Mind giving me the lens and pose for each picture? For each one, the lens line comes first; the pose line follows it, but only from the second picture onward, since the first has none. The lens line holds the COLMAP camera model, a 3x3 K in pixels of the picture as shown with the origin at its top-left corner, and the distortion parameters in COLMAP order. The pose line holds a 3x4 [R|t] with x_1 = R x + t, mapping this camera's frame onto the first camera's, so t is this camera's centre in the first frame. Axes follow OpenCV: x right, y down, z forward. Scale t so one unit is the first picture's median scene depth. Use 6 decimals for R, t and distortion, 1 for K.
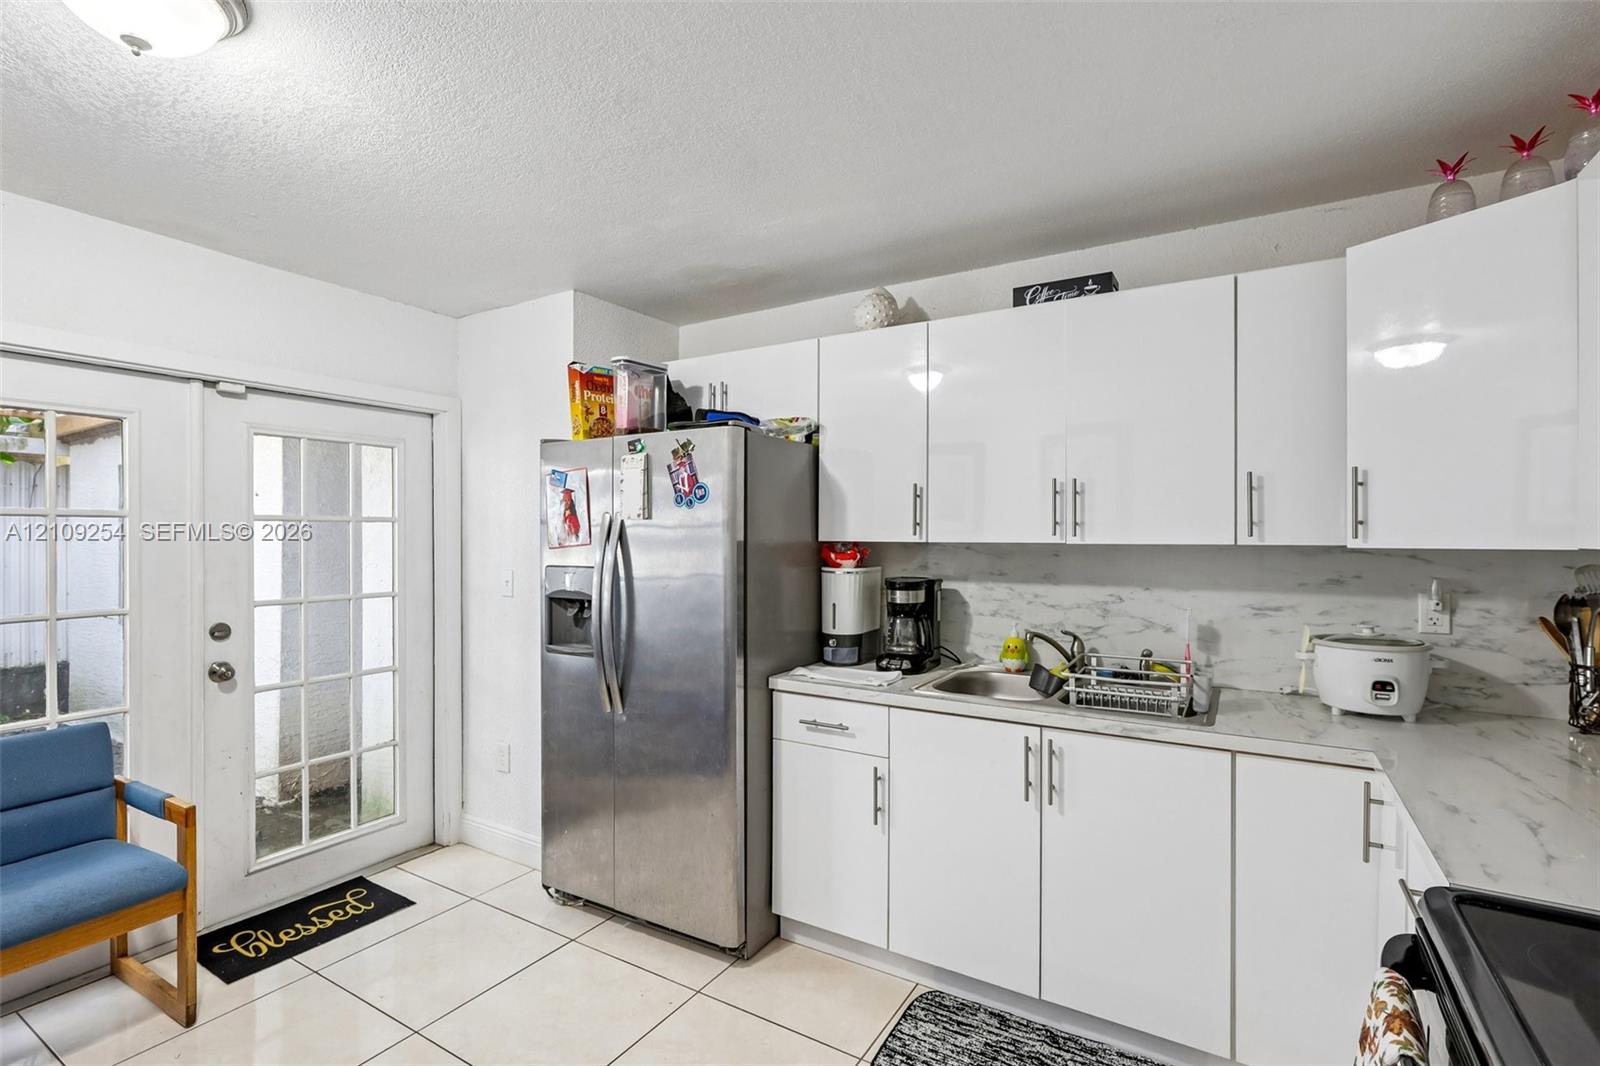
lens RADIAL K [[736.4, 0, 798.2], [0, 736.4, 532.9], [0, 0, 1]] dist [0.000708, 0.000938]
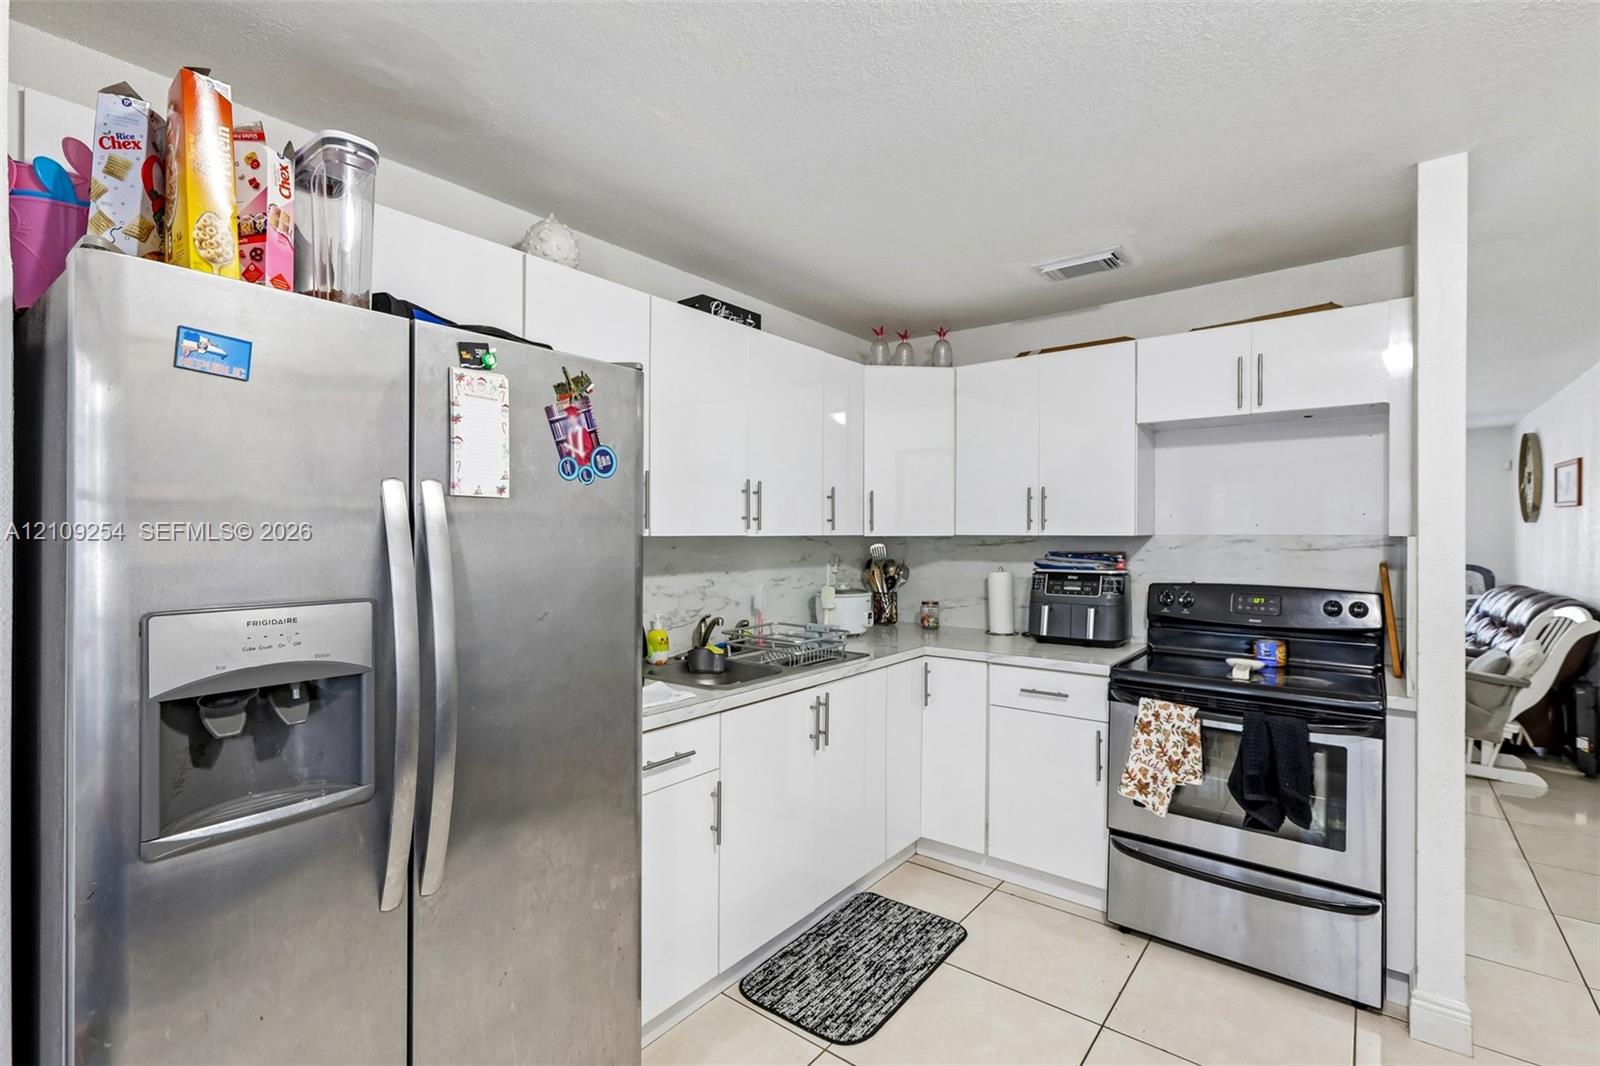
lens RADIAL K [[736.4, 0, 797.3], [0, 736.4, 533.9], [0, 0, 1]] dist [0.000708, 0.000938]
pose [[0.117407, -0.004747, 0.993072, -0.744319], [-0.002334, 0.999984, 0.005055, 0.004765], [-0.993081, -0.002911, 0.117394, 0.750097]]
